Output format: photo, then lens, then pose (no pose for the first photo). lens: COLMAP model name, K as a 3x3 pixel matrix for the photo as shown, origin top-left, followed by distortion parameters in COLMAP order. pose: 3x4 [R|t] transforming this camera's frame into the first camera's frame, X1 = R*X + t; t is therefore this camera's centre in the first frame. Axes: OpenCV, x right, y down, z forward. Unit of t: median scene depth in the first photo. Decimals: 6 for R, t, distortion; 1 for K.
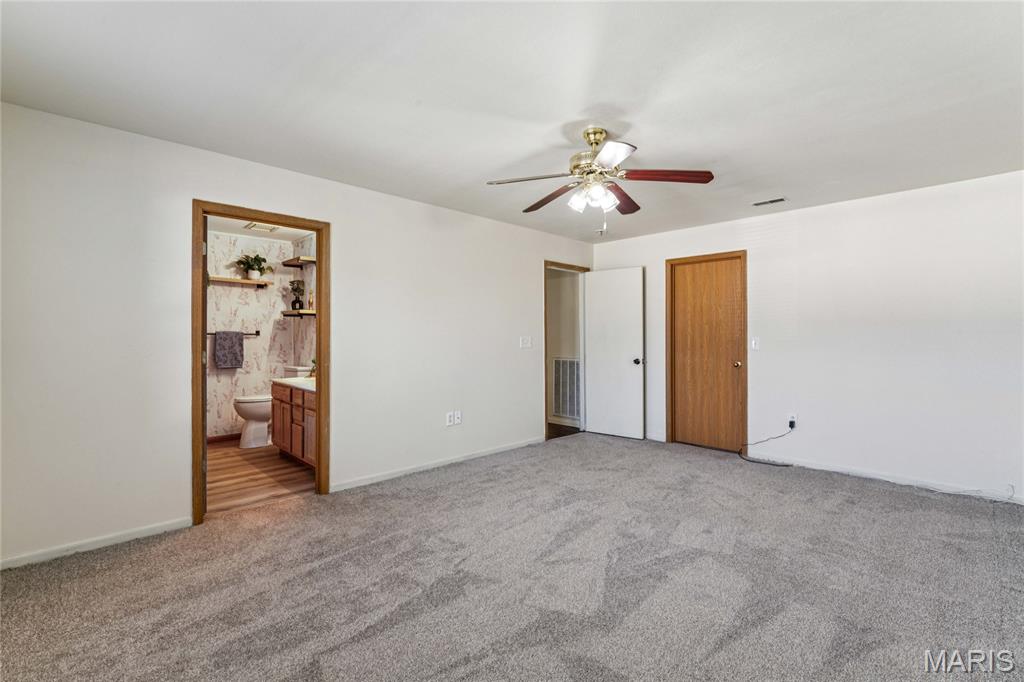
lens RADIAL K [[458.7, 0, 512.8], [0, 458.7, 339.3], [0, 0, 1]] dist [0.000823, 0.000848]
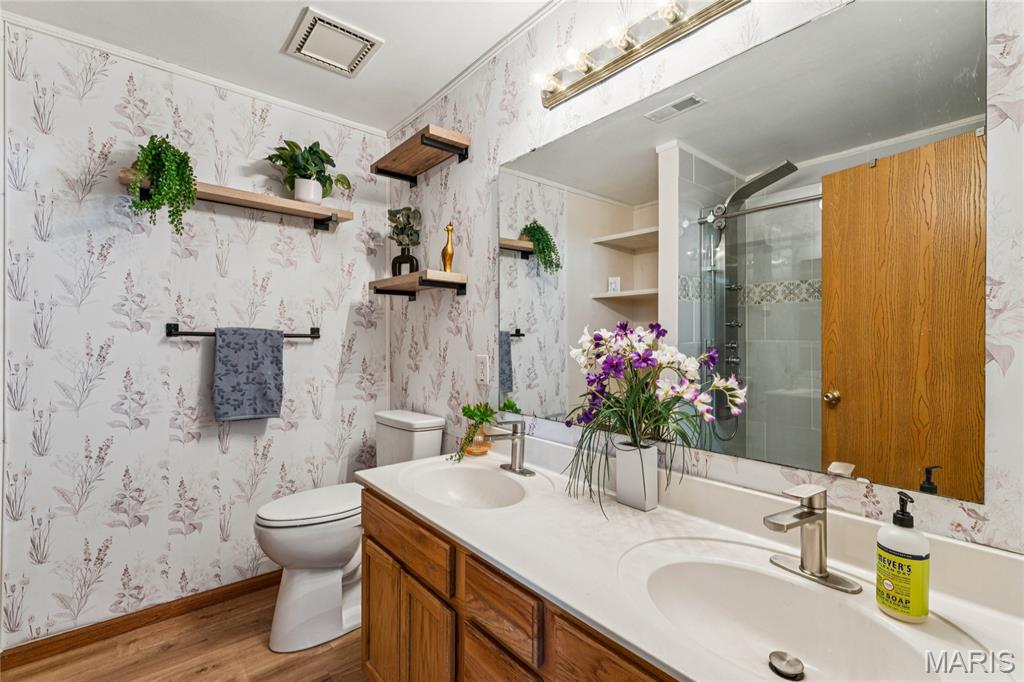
lens RADIAL K [[458.7, 0, 509.9], [0, 458.7, 343.7], [0, 0, 1]] dist [0.000823, 0.000848]
pose [[0.995660, 0.004432, -0.092955, -0.337601], [-0.004379, 0.999990, 0.000771, -0.004743], [0.092957, -0.000361, 0.995670, 0.594773]]
